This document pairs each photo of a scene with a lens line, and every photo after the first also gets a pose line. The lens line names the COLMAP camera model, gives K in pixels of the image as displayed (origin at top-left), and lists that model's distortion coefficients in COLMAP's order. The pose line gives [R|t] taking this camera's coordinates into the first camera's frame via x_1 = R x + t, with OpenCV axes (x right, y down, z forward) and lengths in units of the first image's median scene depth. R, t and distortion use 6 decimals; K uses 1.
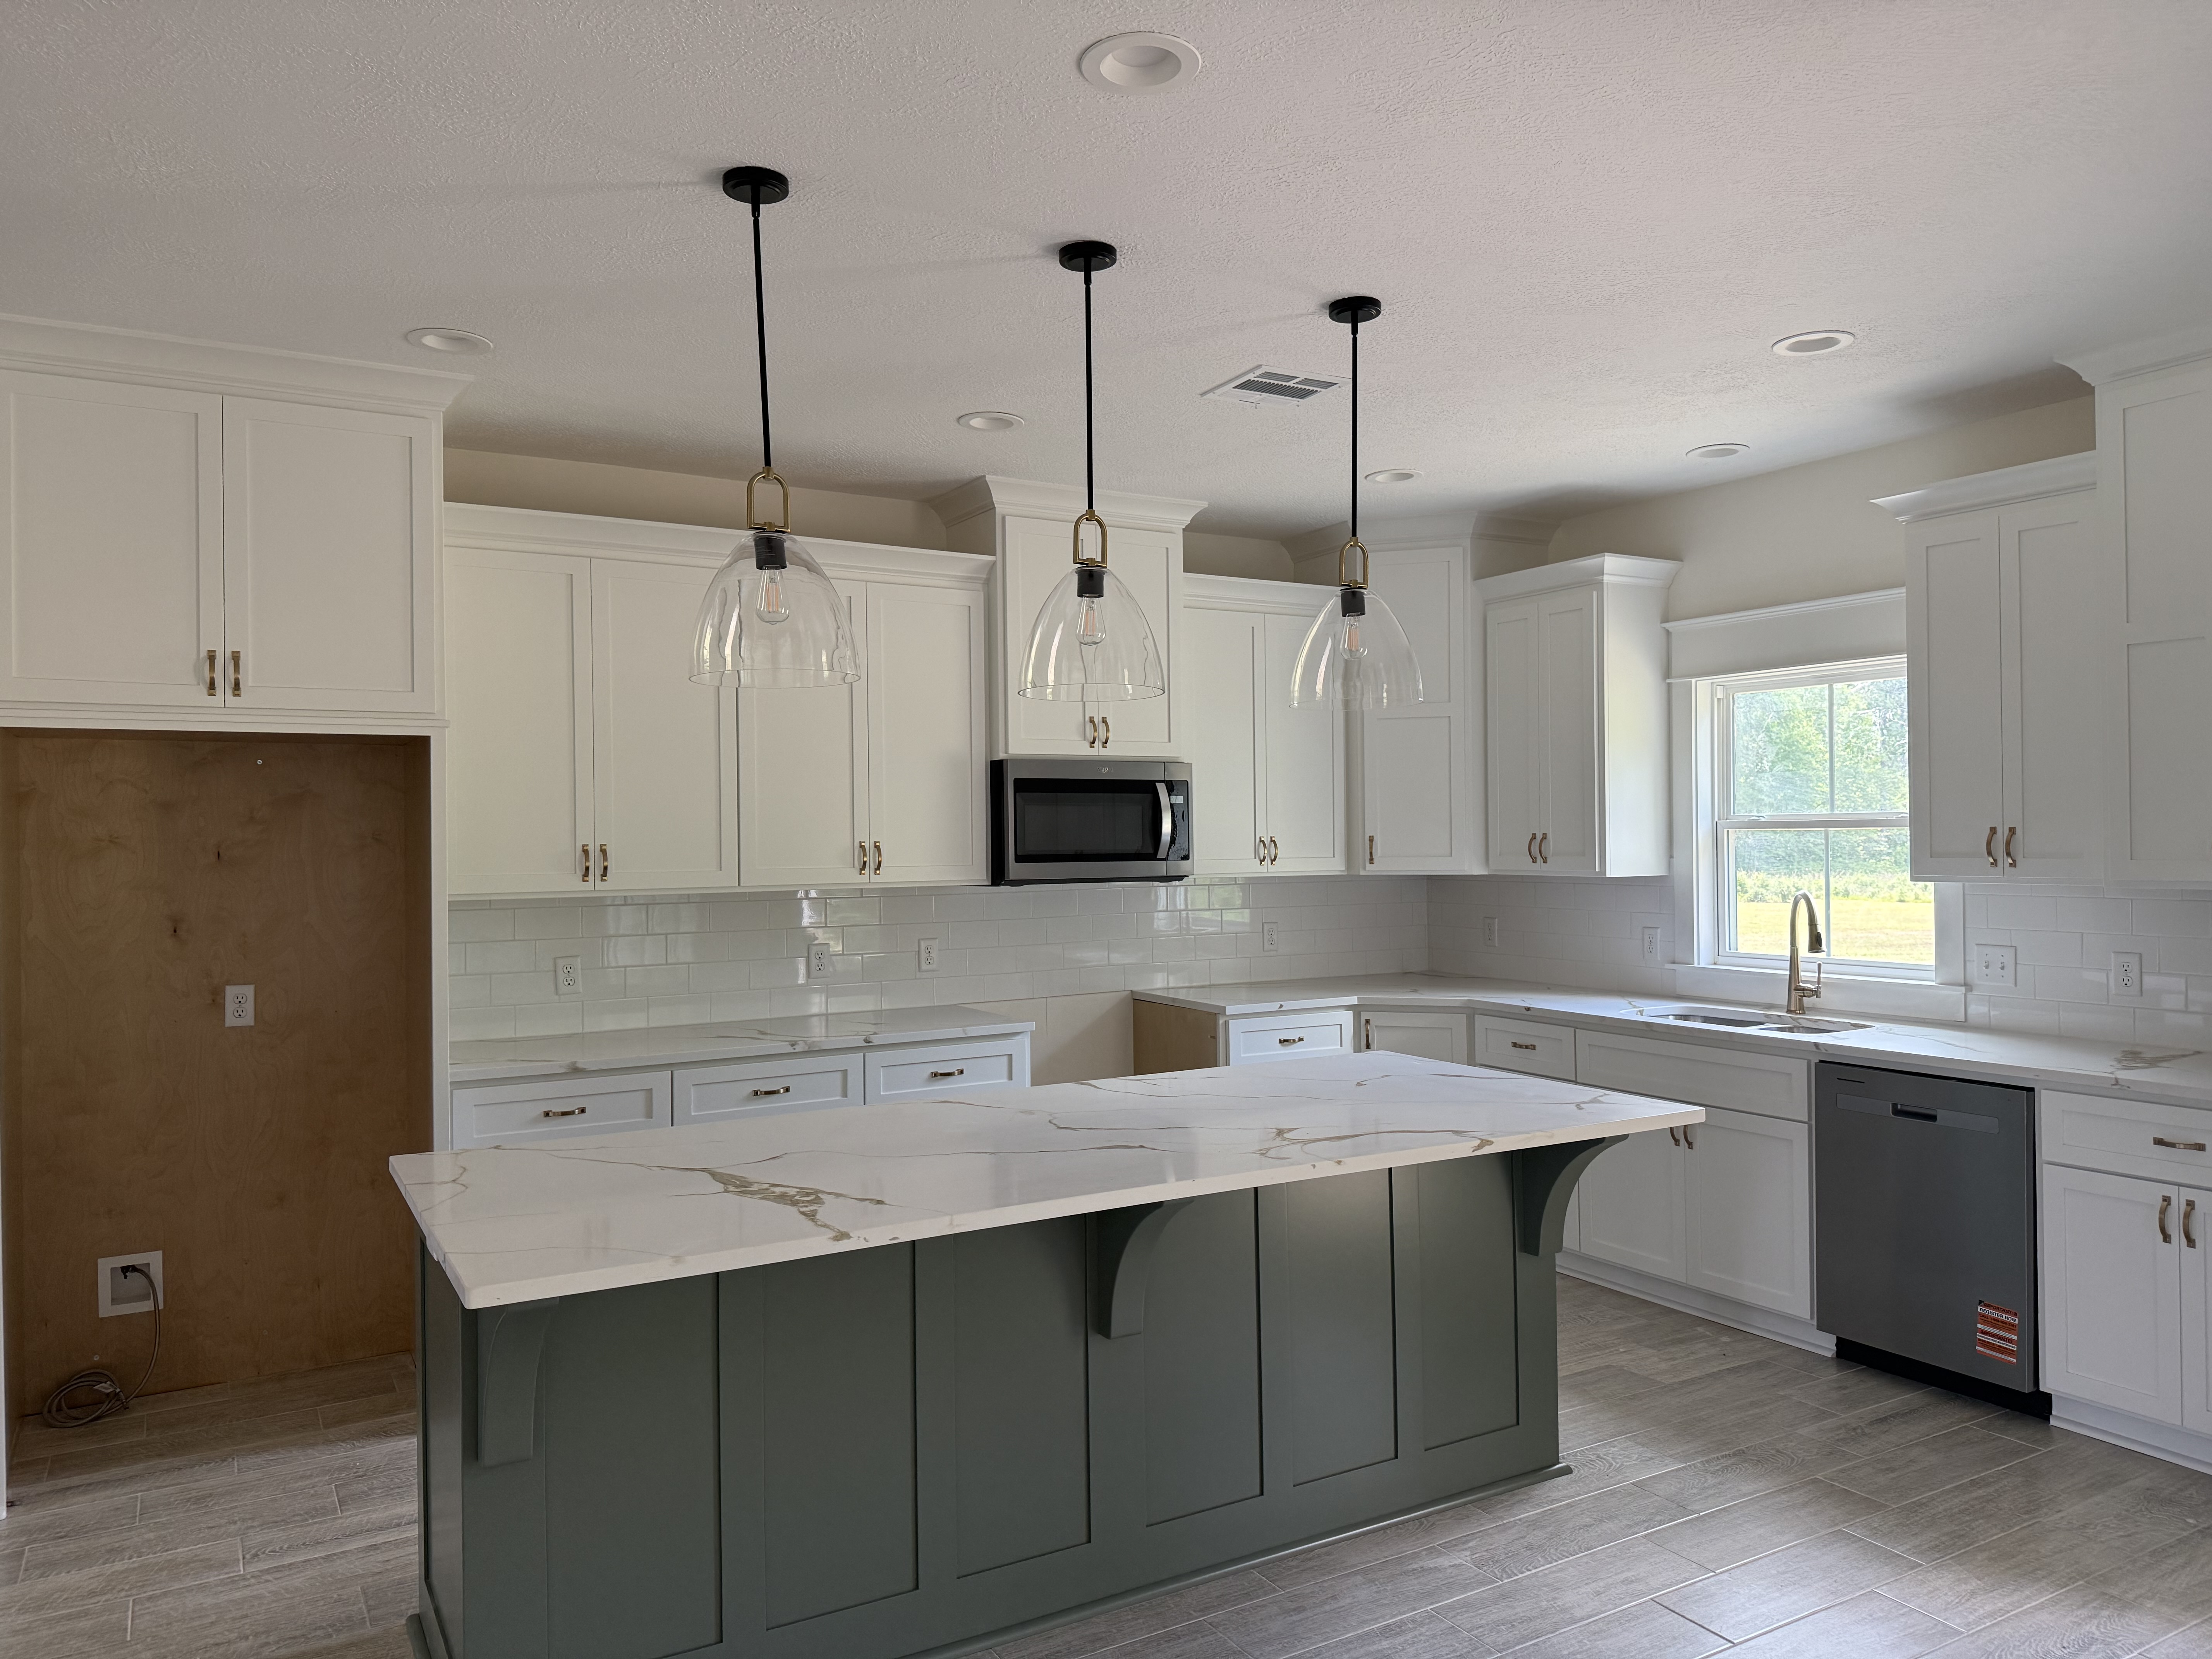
lens RADIAL K [[1558.3, 0, 1106.0], [0, 1558.3, 829.5], [0, 0, 1]] dist [0.106947, -0.110557]
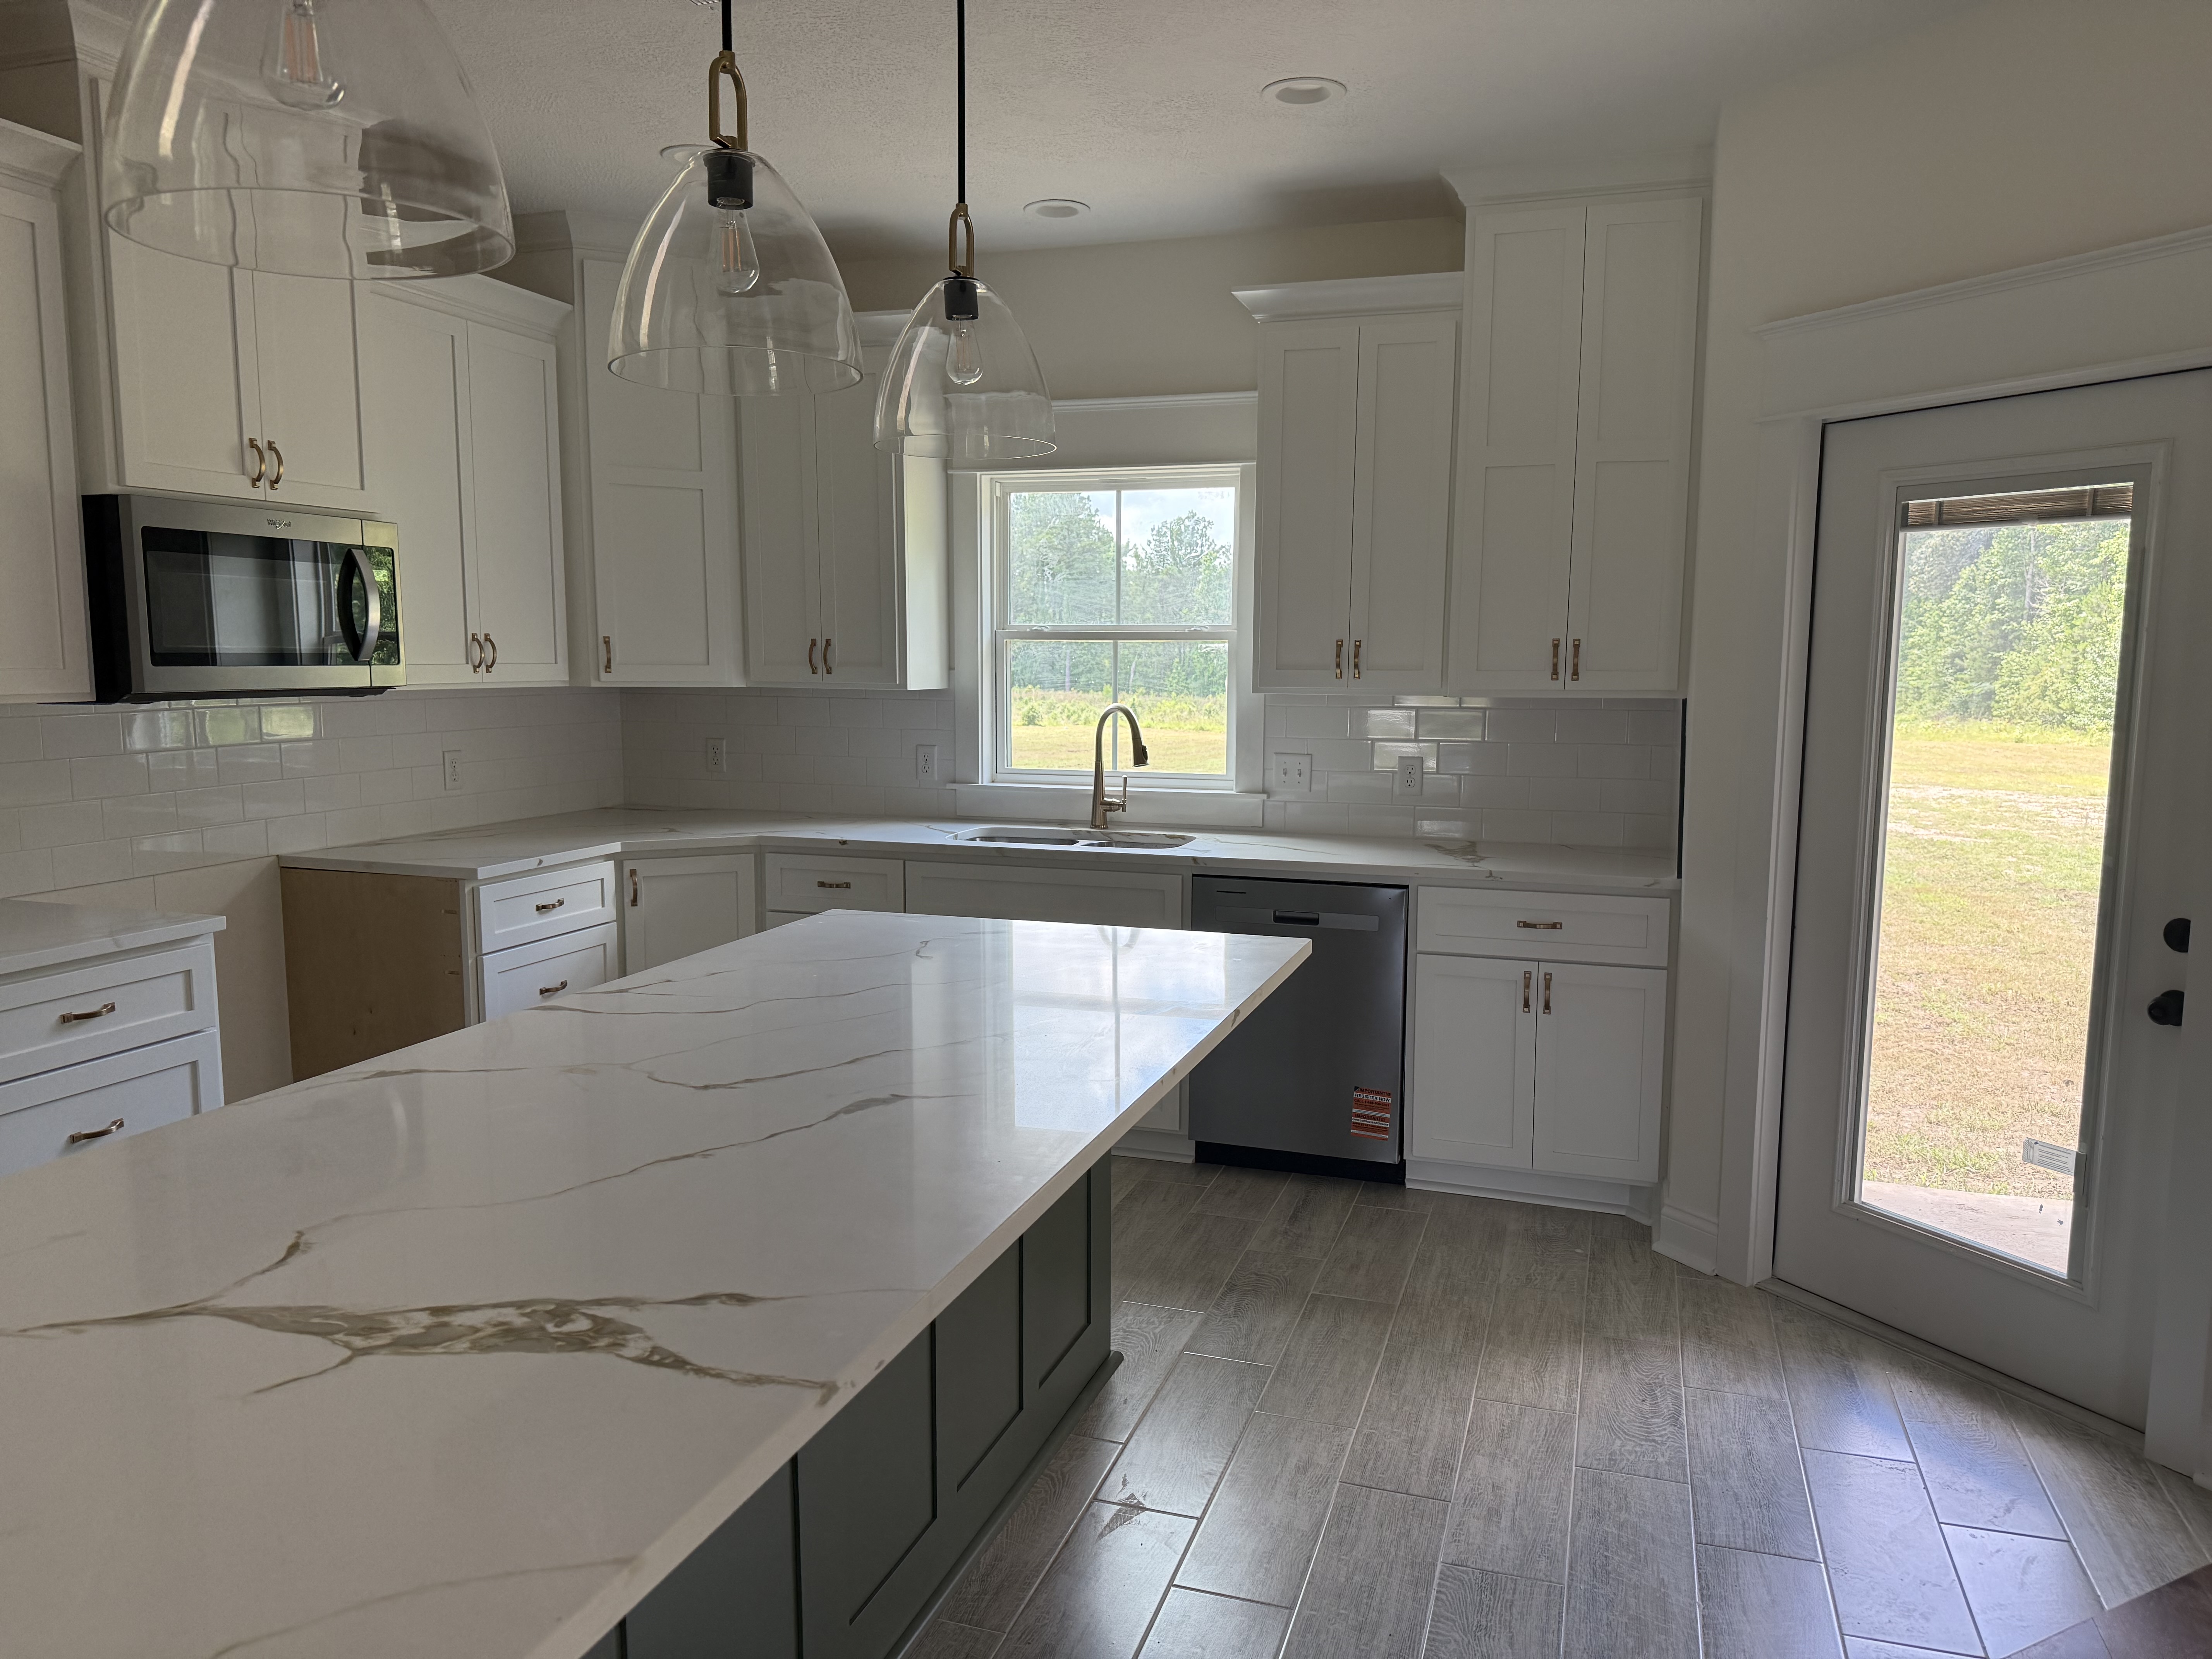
lens RADIAL K [[1557.6, 0, 1110.7], [0, 1557.6, 831.6], [0, 0, 1]] dist [0.130317, -0.163913]
pose [[0.747862, -0.061141, 0.661033, -0.234589], [-0.017288, 0.993618, 0.111461, 0.011515], [-0.663629, -0.094785, 0.742032, 0.322393]]
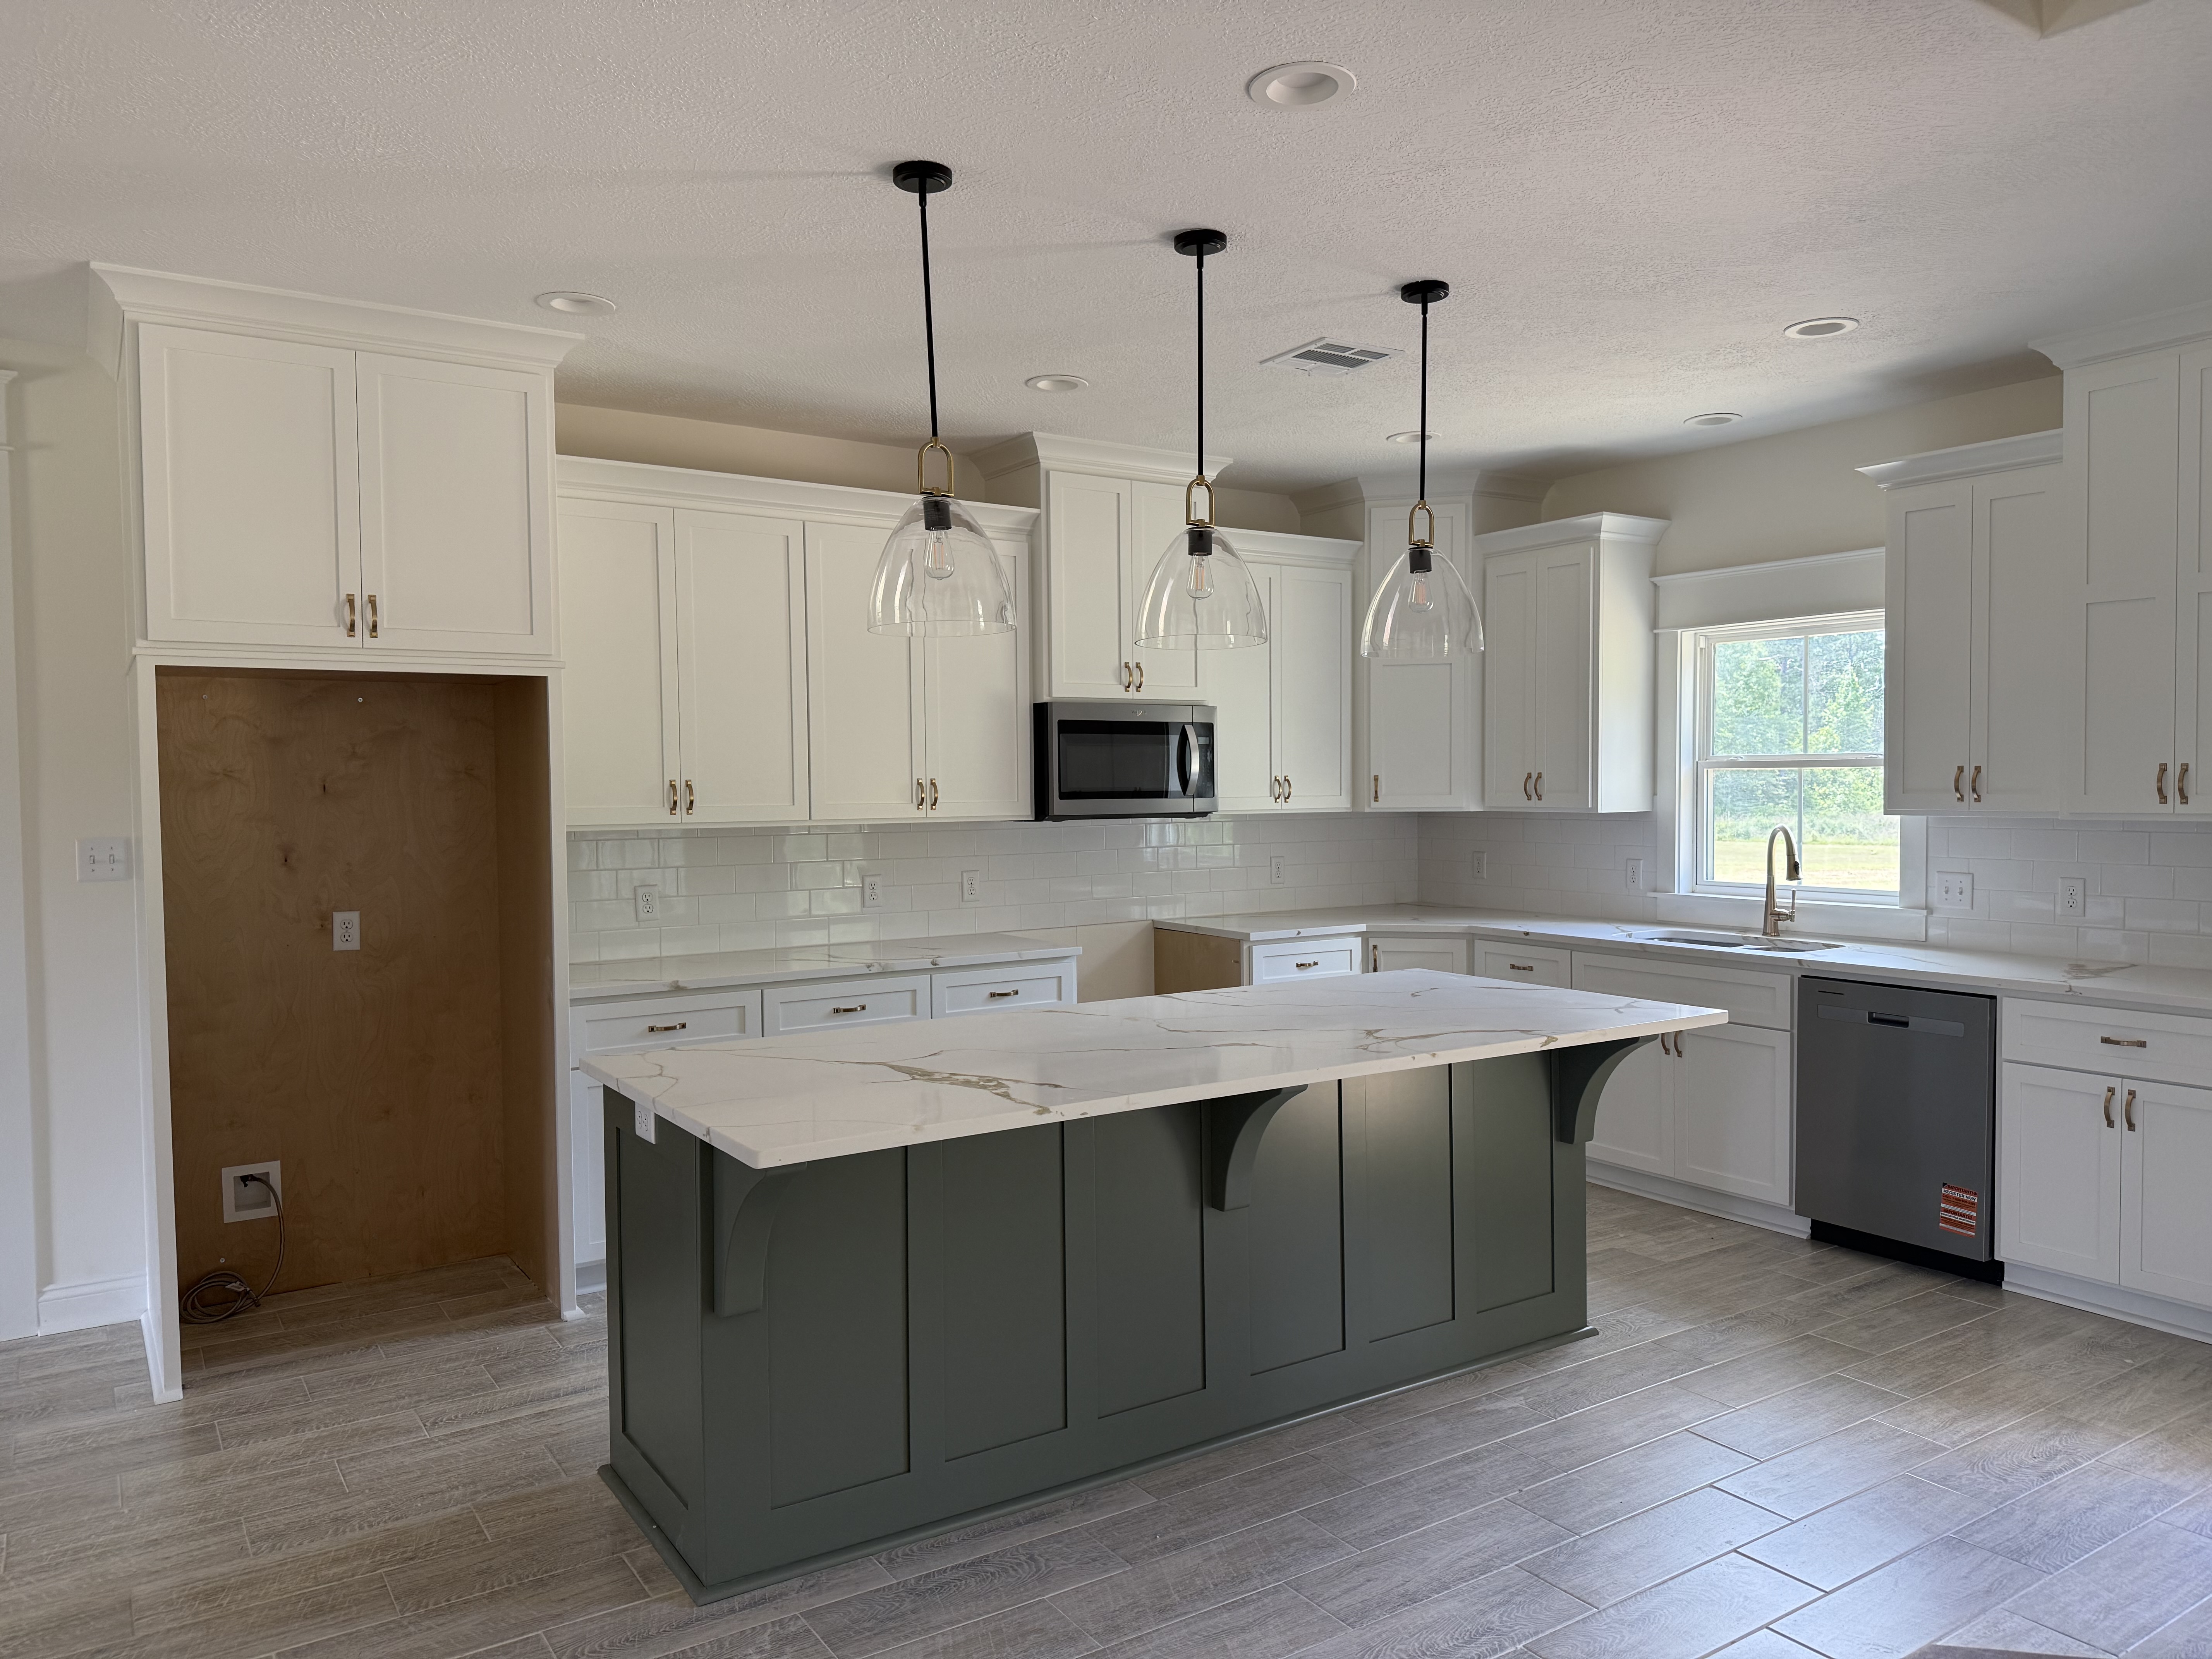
lens RADIAL K [[1557.6, 0, 1110.7], [0, 1557.6, 831.6], [0, 0, 1]] dist [0.130317, -0.163913]
pose [[0.998332, 0.000386, 0.057737, -0.100854], [-0.002578, 0.999278, 0.037898, 0.003651], [-0.057680, -0.037983, 0.997612, -0.081240]]
